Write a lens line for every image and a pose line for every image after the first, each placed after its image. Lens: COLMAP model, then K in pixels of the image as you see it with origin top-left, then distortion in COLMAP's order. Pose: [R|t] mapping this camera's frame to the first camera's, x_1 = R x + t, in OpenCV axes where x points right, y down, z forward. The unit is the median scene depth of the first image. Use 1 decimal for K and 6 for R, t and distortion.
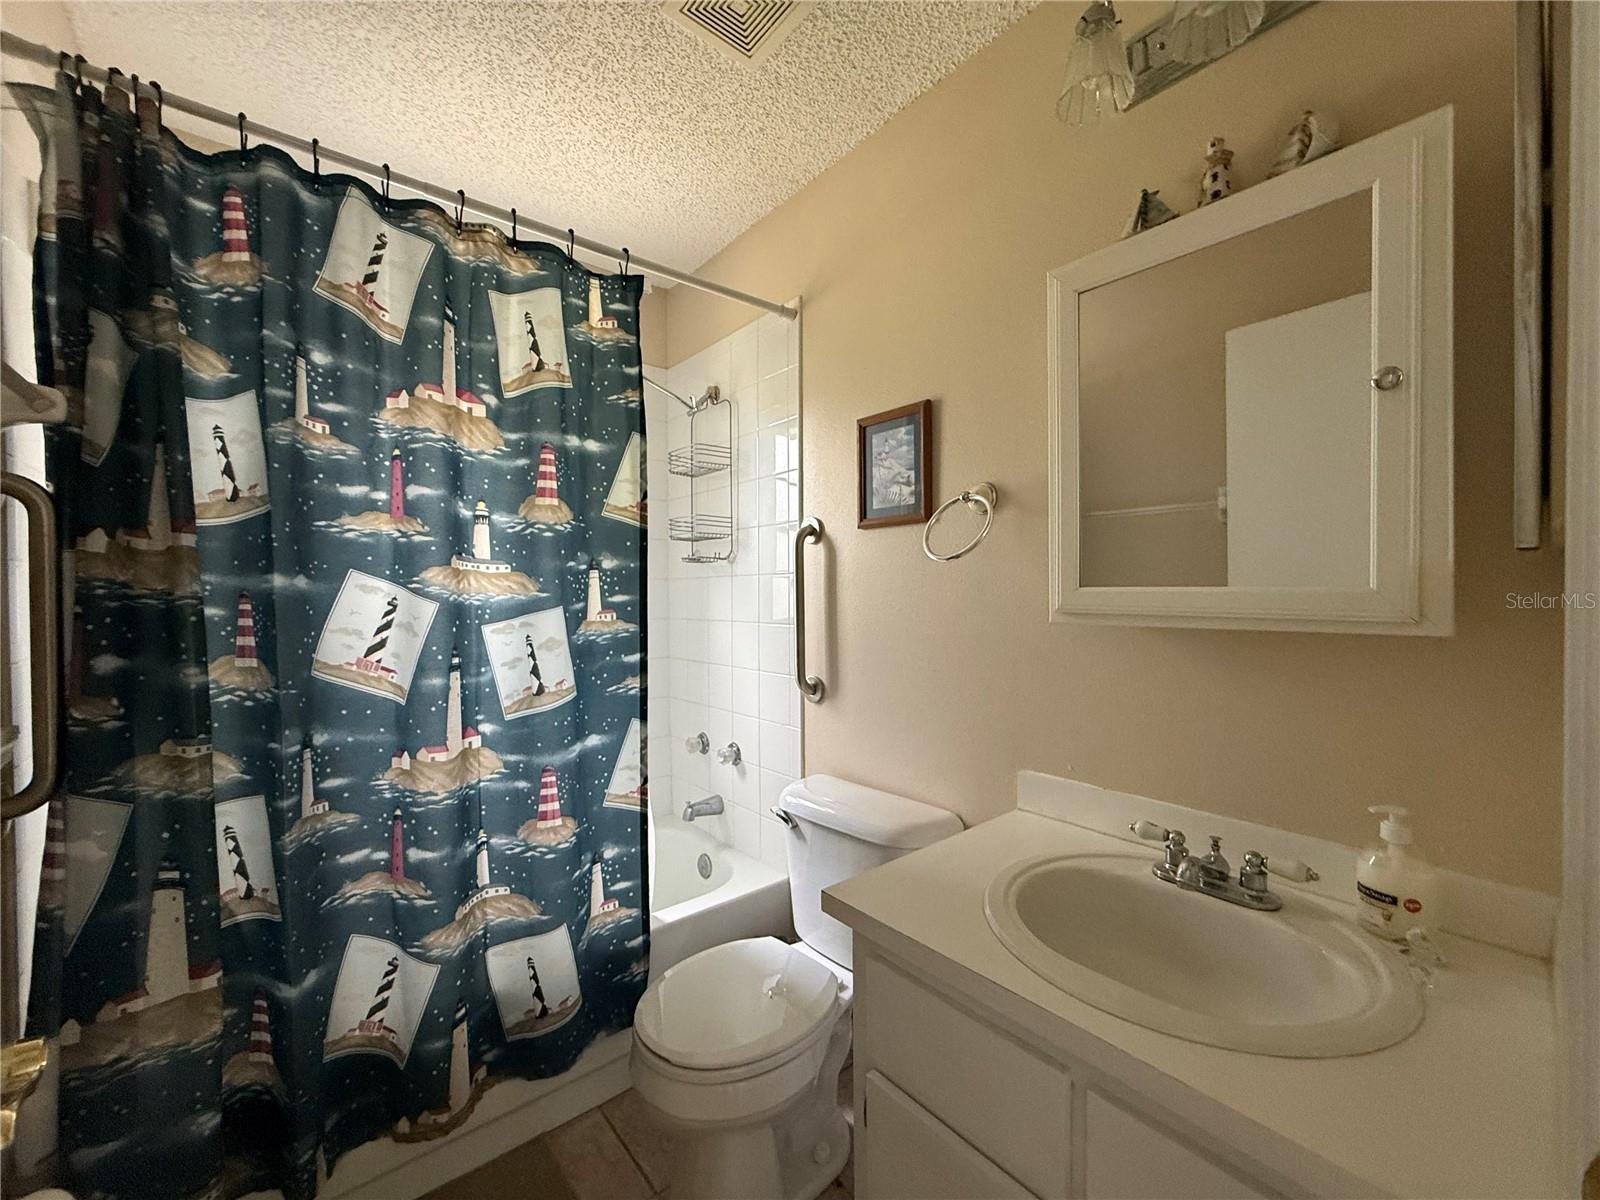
lens RADIAL K [[639.4, 0, 806.3], [0, 639.4, 599.1], [0, 0, 1]] dist [0.000459, -0.000108]
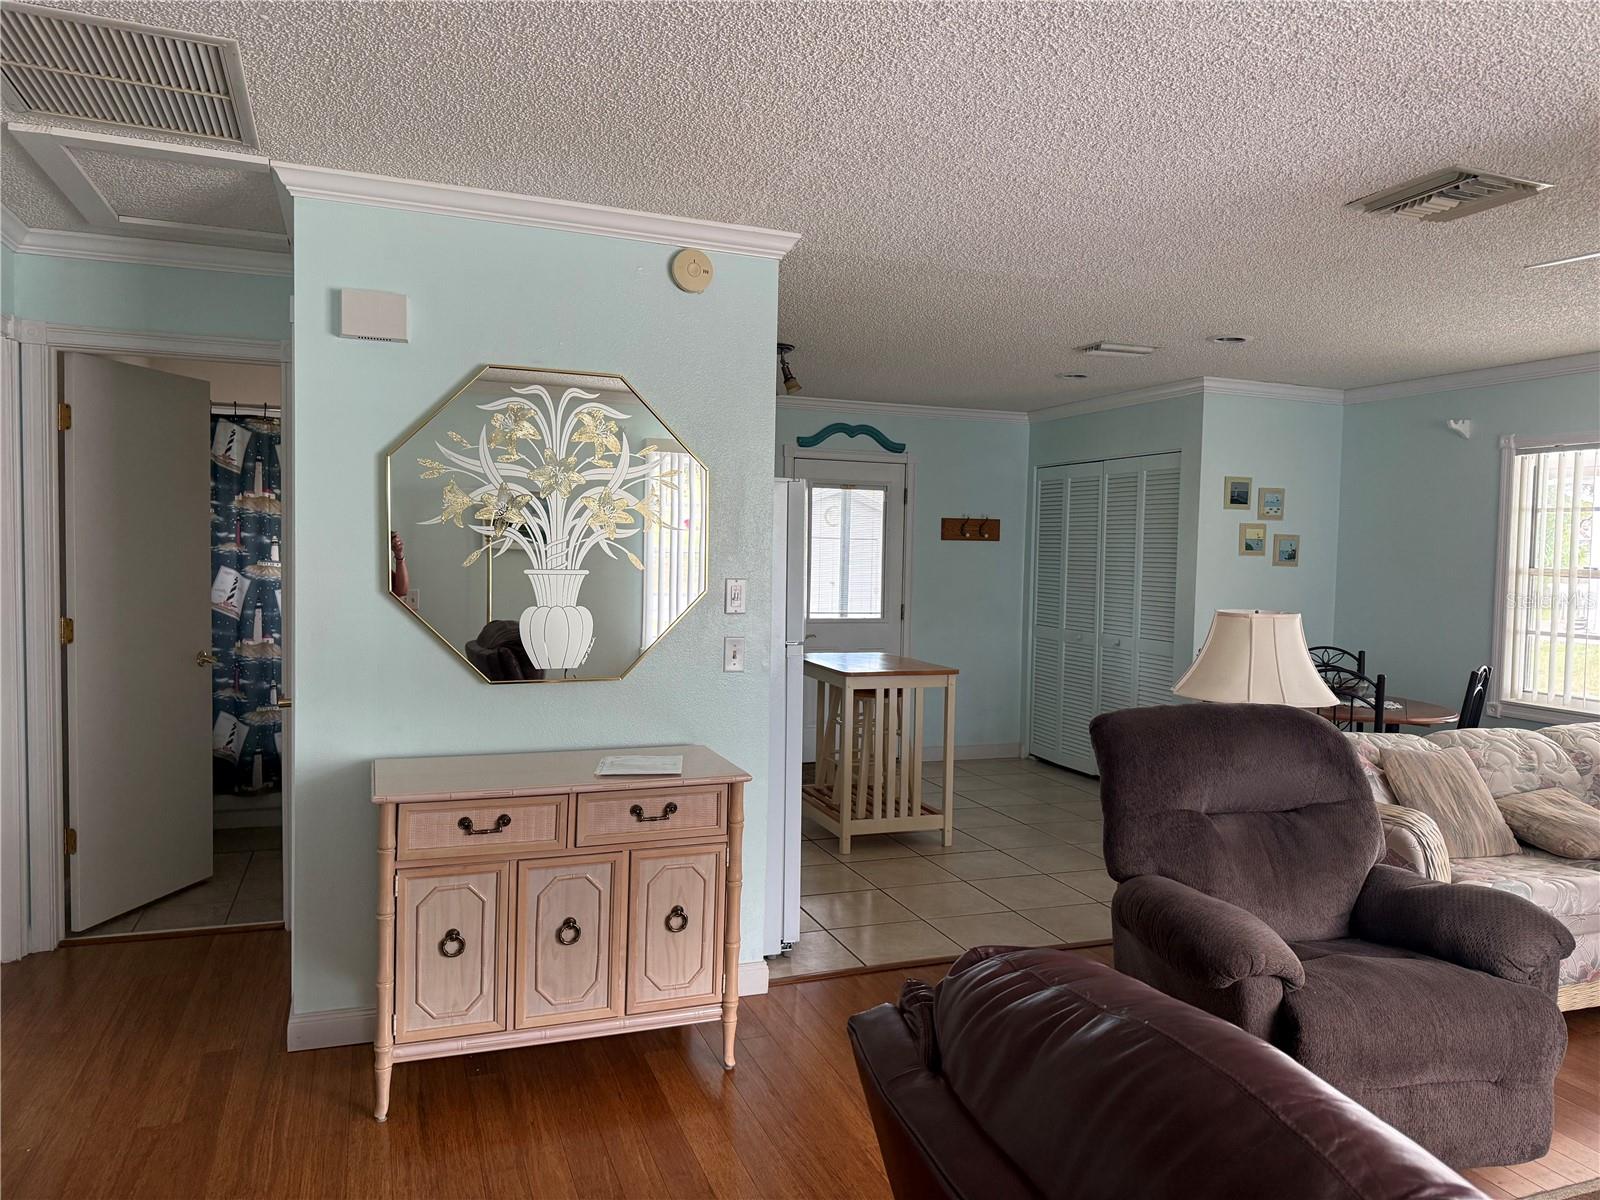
lens RADIAL K [[1115.3, 0, 810.6], [0, 1115.3, 605.0], [0, 0, 1]] dist [0.071306, -0.092168]
pose [[0.947234, 0.045589, -0.317285, 1.951380], [-0.032685, 0.998412, 0.045876, -0.115440], [0.318873, -0.033084, 0.947220, -1.664209]]
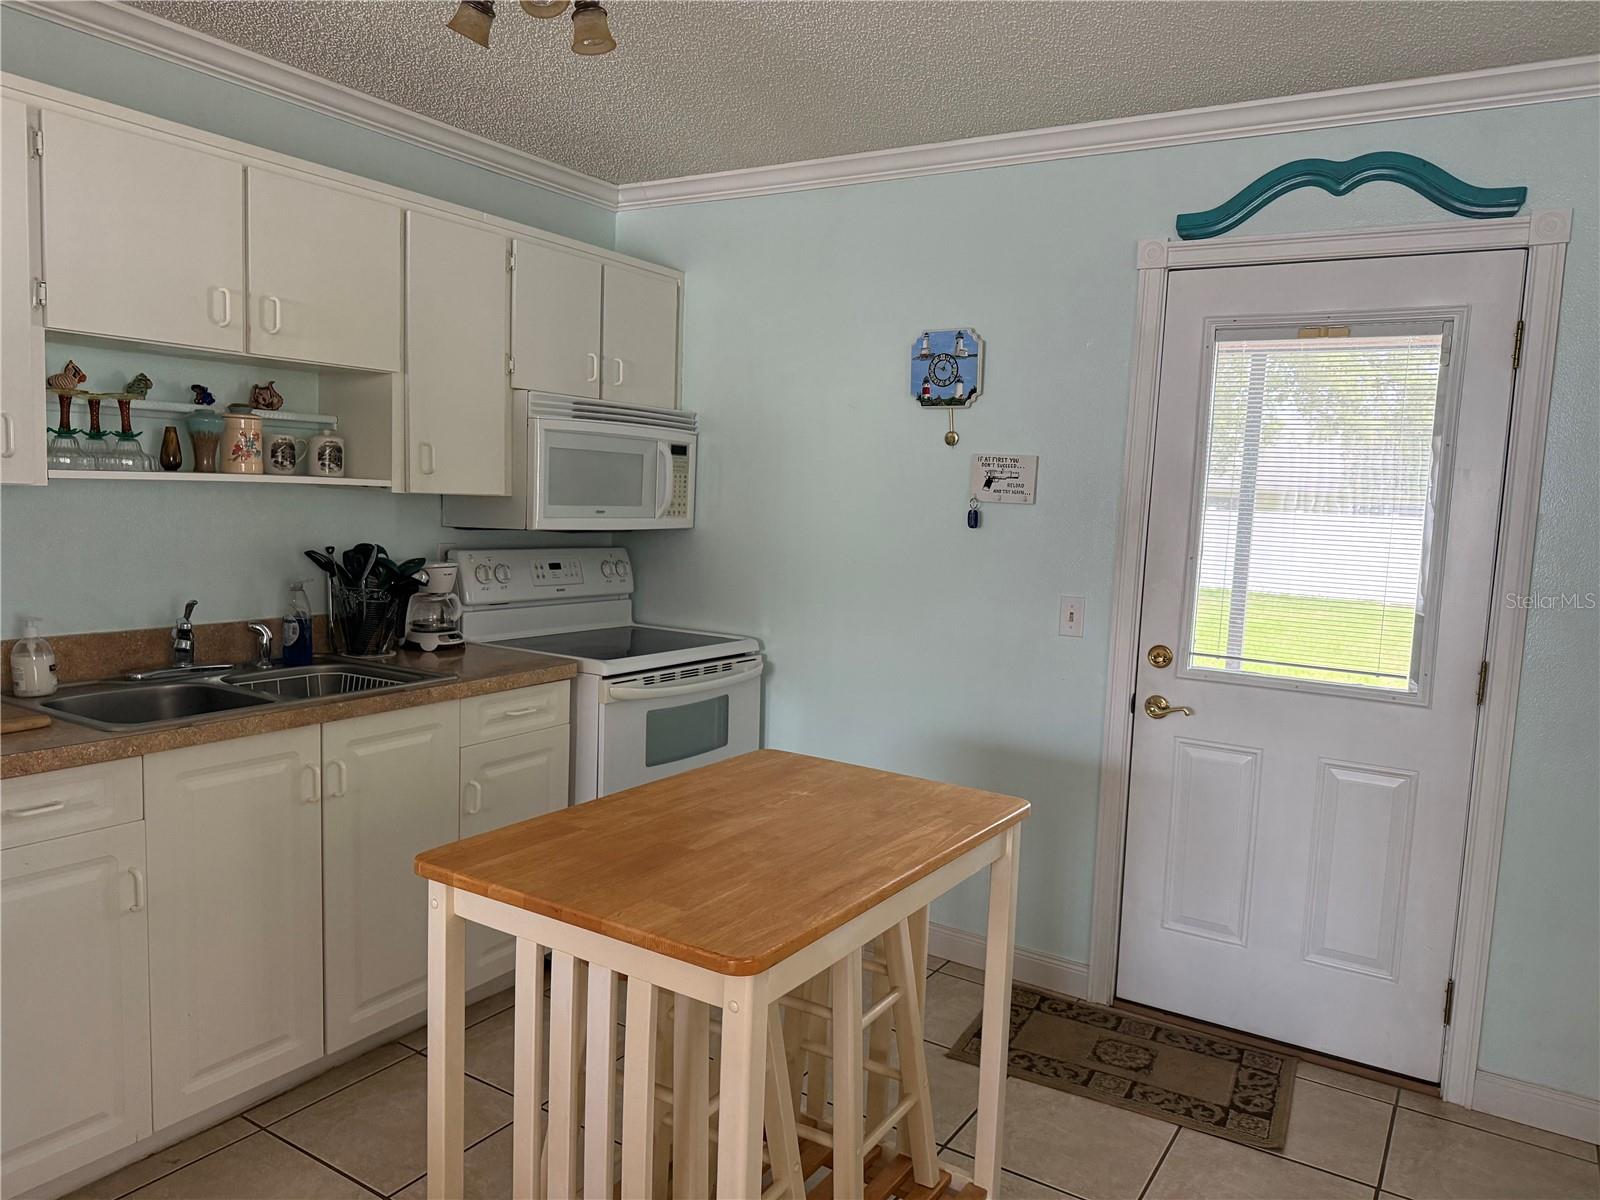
lens RADIAL K [[1115.3, 0, 806.2], [0, 1115.3, 613.2], [0, 0, 1]] dist [0.071306, -0.092168]
pose [[0.317535, 0.124615, -0.940023, 2.045160], [-0.051942, 0.992125, 0.113976, -0.121399], [0.946823, 0.012635, 0.321507, 1.153816]]
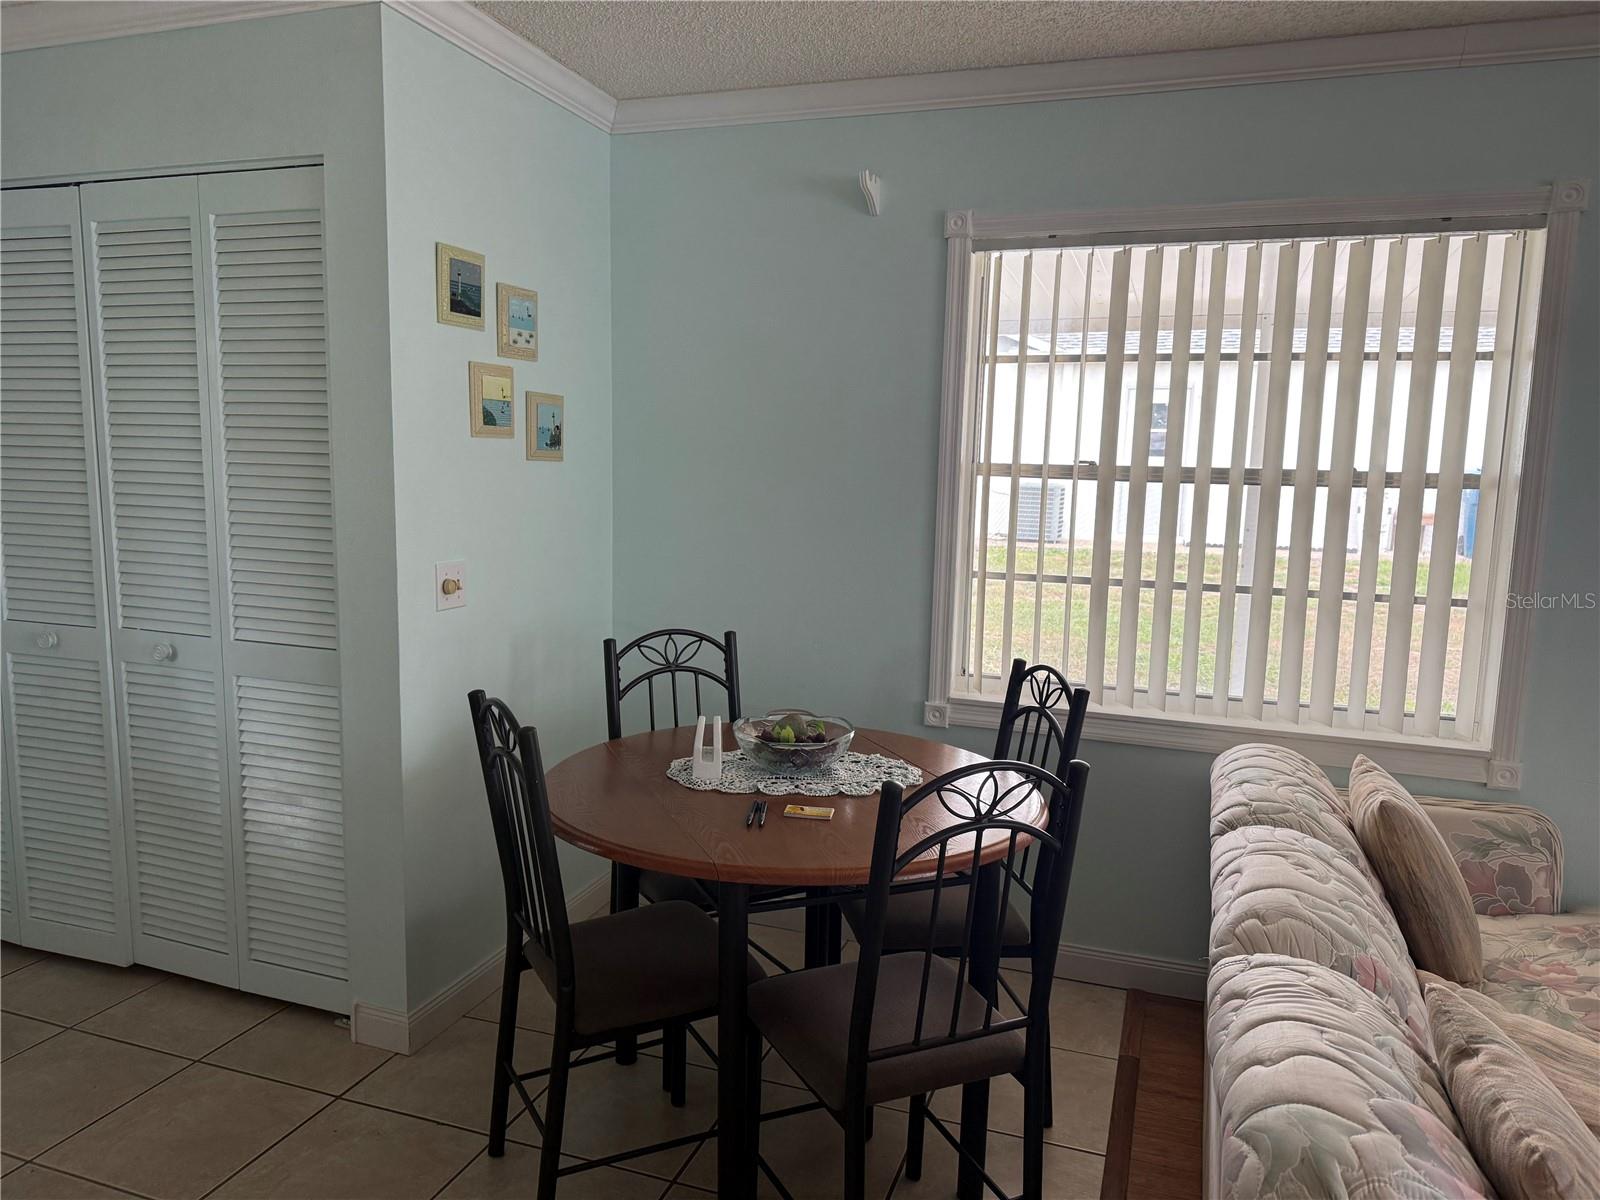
lens RADIAL K [[1115.3, 0, 799.3], [0, 1115.3, 606.9], [0, 0, 1]] dist [0.071306, -0.092168]
pose [[0.856467, -0.042794, 0.514424, 1.681536], [-0.025801, 0.991763, 0.125459, -0.126631], [-0.515556, -0.120724, 0.848309, 0.585286]]
